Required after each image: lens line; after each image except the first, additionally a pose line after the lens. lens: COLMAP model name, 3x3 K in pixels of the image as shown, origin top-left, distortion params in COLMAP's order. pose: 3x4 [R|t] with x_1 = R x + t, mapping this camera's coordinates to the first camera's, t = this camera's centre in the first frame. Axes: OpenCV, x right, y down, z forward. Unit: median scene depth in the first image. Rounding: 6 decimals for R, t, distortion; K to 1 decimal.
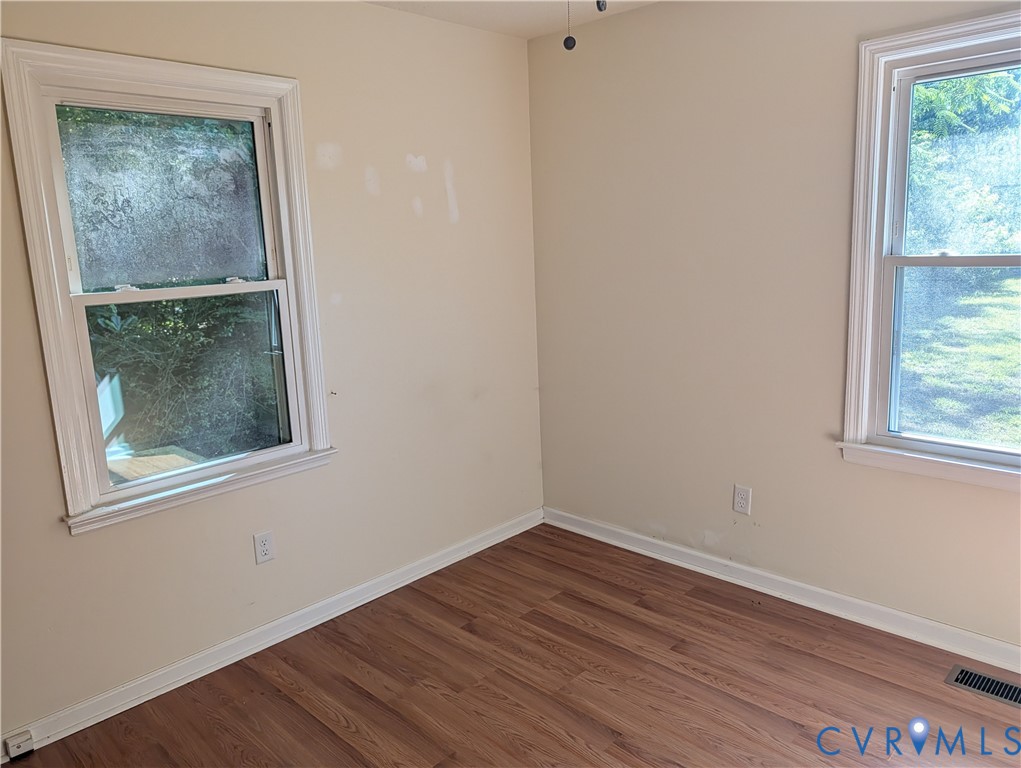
lens RADIAL K [[738.3, 0, 526.1], [0, 738.3, 383.2], [0, 0, 1]] dist [0.024385, -0.020727]
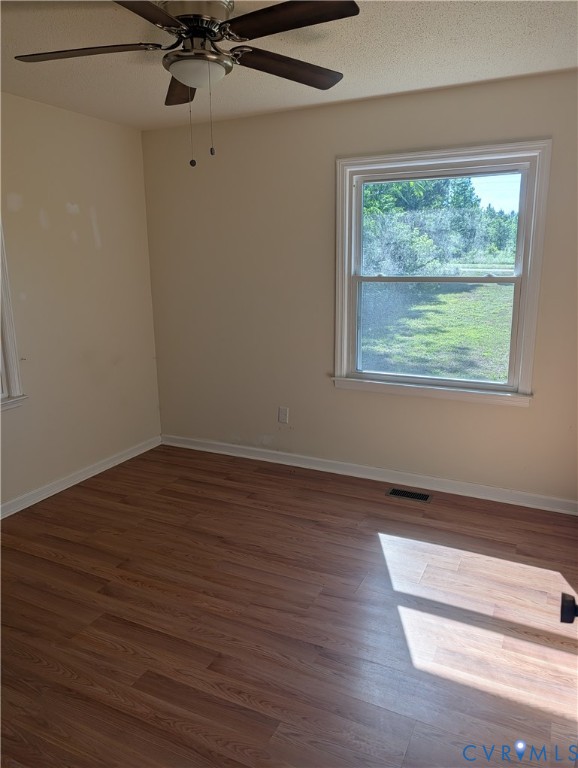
lens RADIAL K [[555.4, 0, 289.1], [0, 555.4, 383.4], [0, 0, 1]] dist [0.024385, -0.020727]
pose [[0.954720, -0.036583, 0.295248, -0.082340], [0.029846, 0.999182, 0.027295, 0.050525], [-0.296004, -0.017247, 0.955031, -0.265140]]
